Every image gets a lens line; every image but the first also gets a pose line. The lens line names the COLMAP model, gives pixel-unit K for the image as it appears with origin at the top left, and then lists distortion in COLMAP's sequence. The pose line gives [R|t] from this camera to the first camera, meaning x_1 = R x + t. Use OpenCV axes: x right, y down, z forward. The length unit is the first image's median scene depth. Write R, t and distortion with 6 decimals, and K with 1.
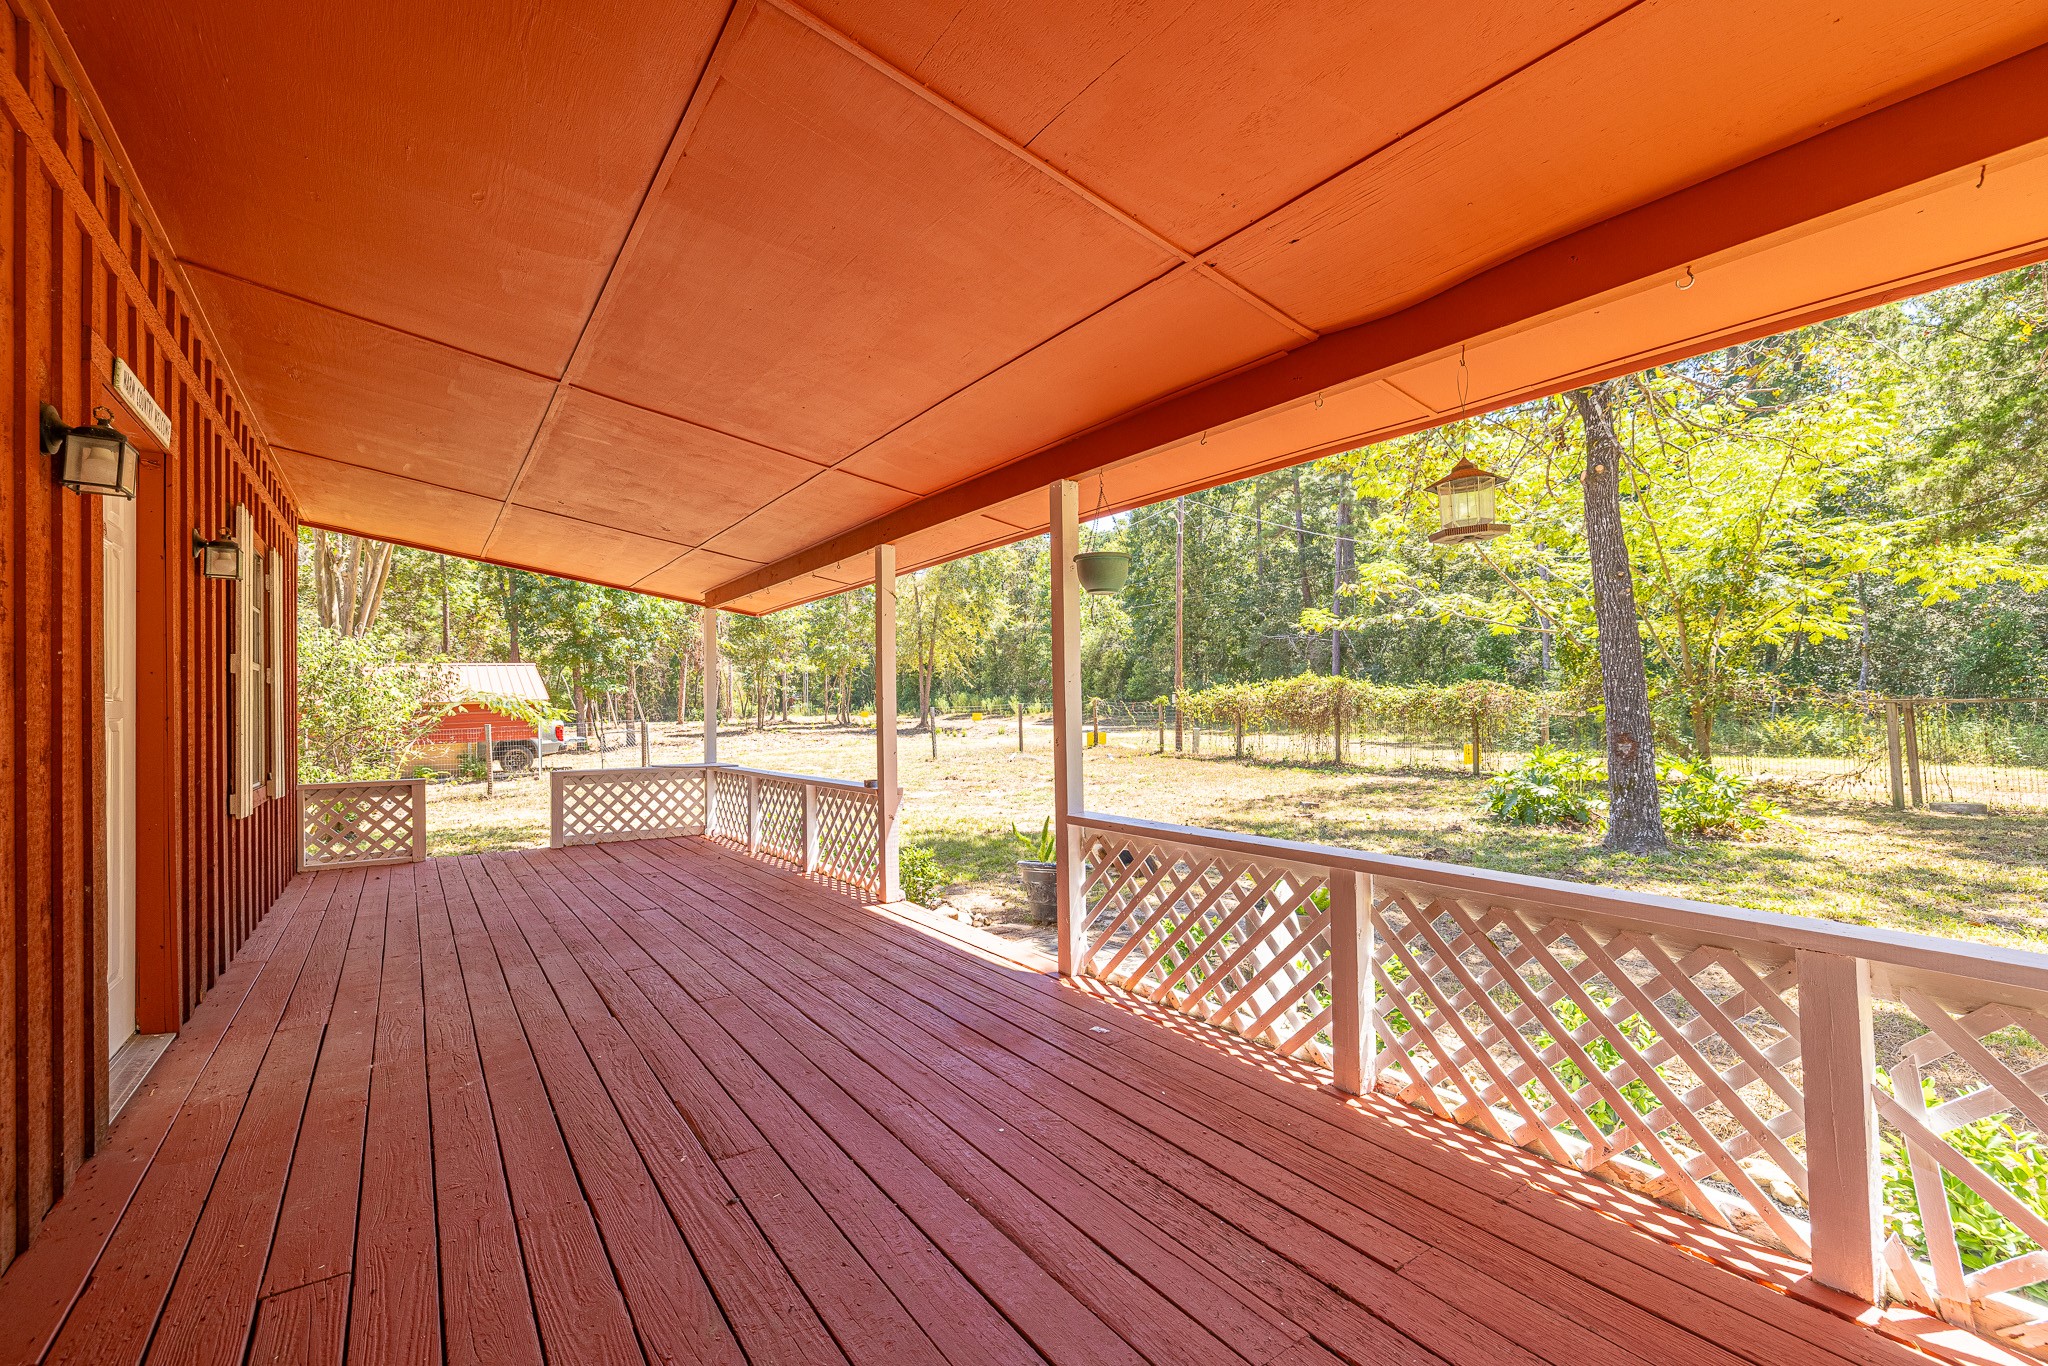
lens RADIAL K [[862.2, 0, 1010.0], [0, 862.2, 681.6], [0, 0, 1]] dist [0.000397, 0.000008]
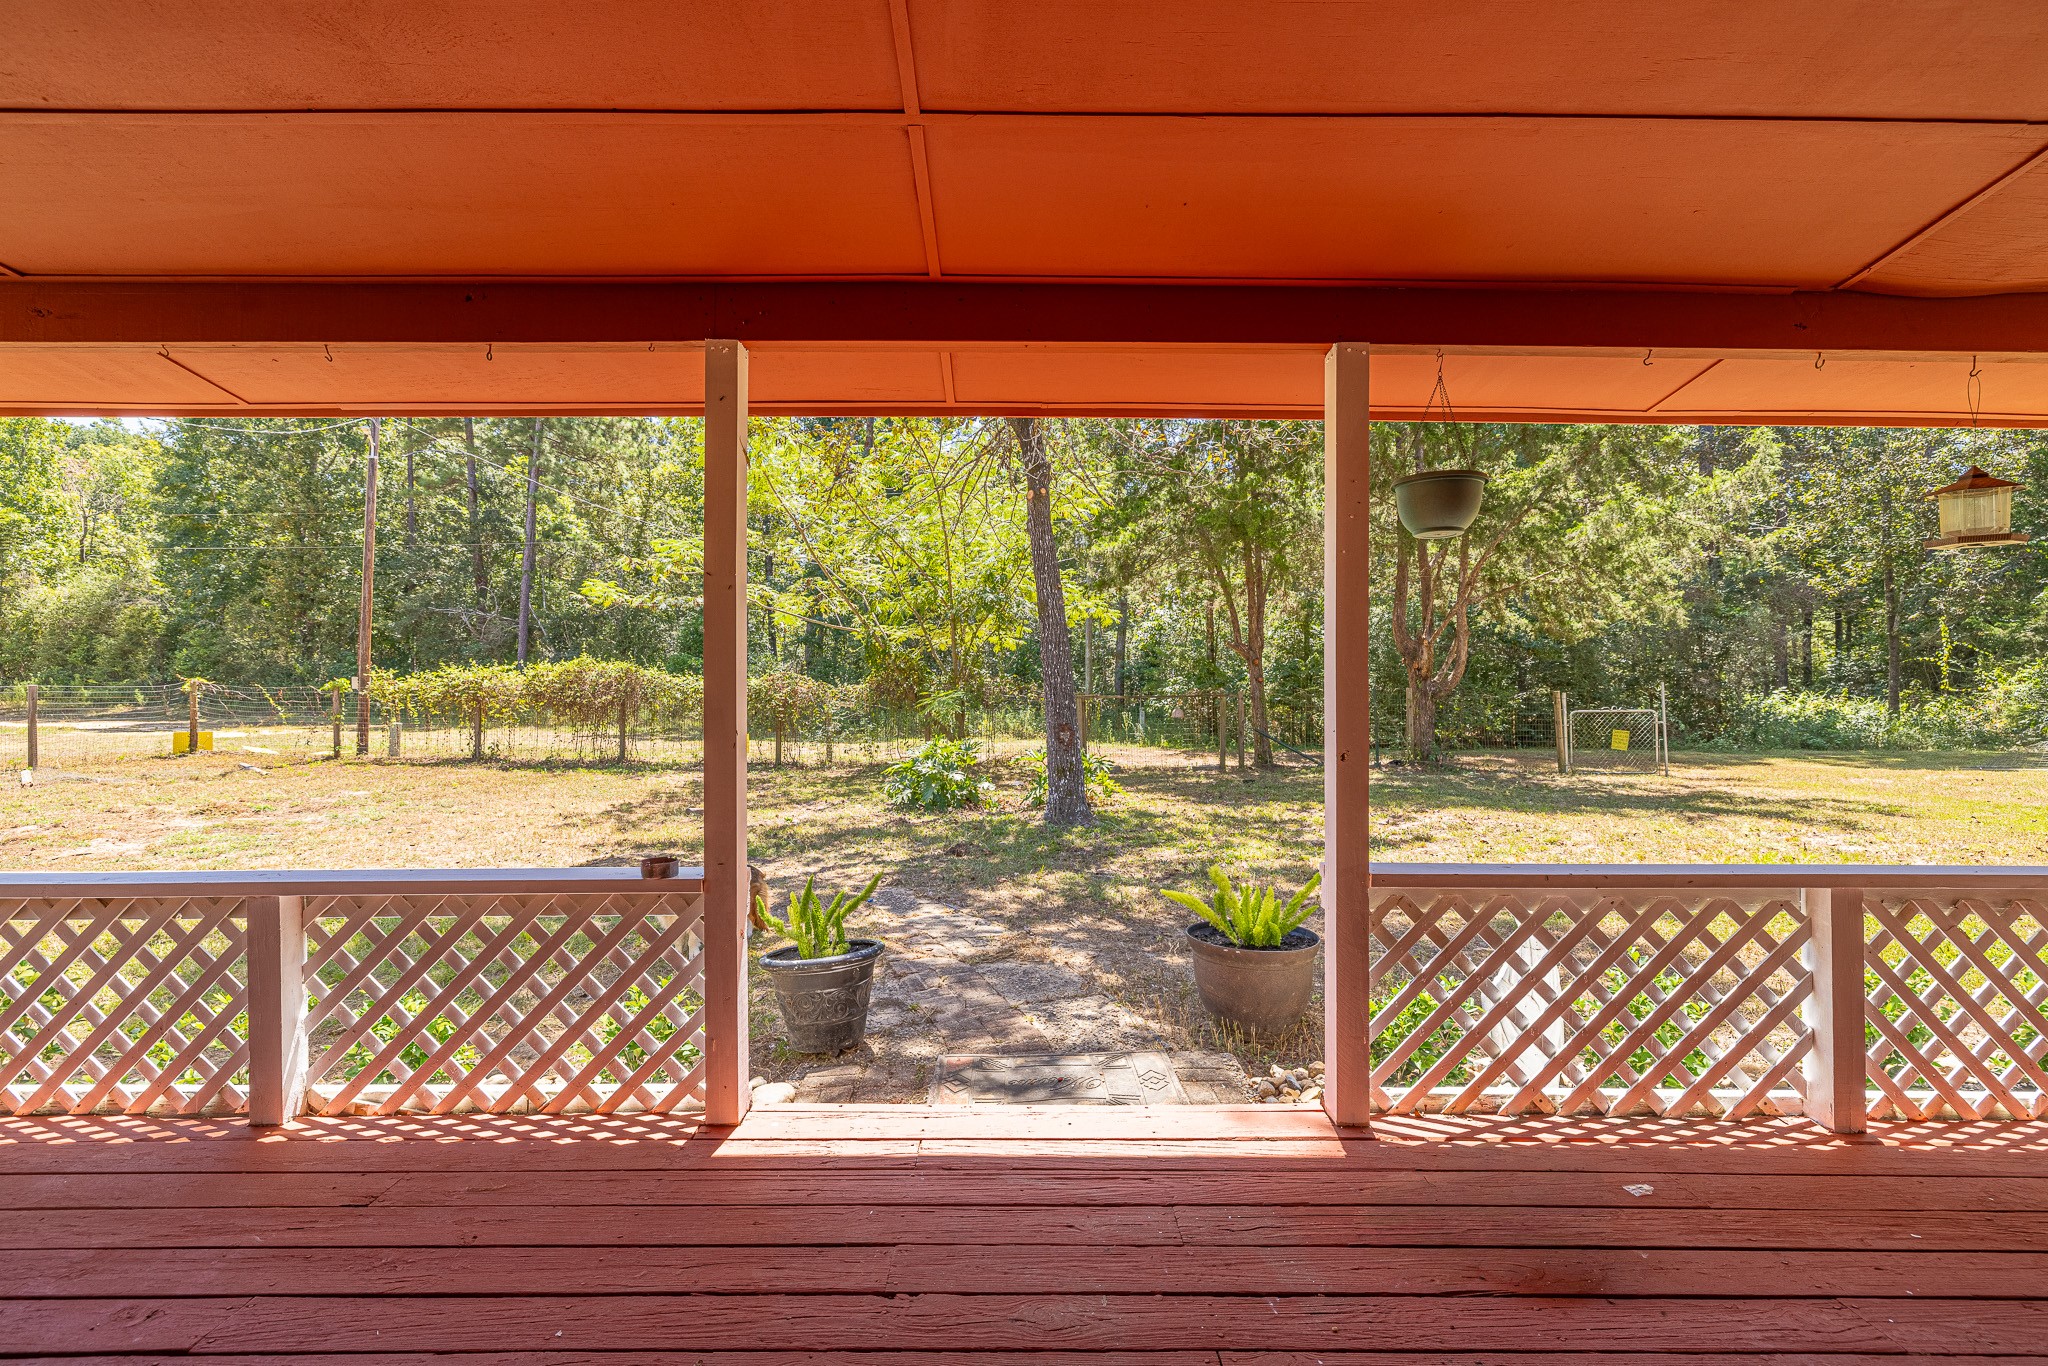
lens RADIAL K [[862.2, 0, 1010.0], [0, 862.2, 681.6], [0, 0, 1]] dist [0.000397, 0.000008]
pose [[0.569251, 0.023151, 0.821838, -0.120200], [-0.033297, 0.999433, -0.005090, 0.005109], [-0.821489, -0.024467, 0.569699, 0.169517]]
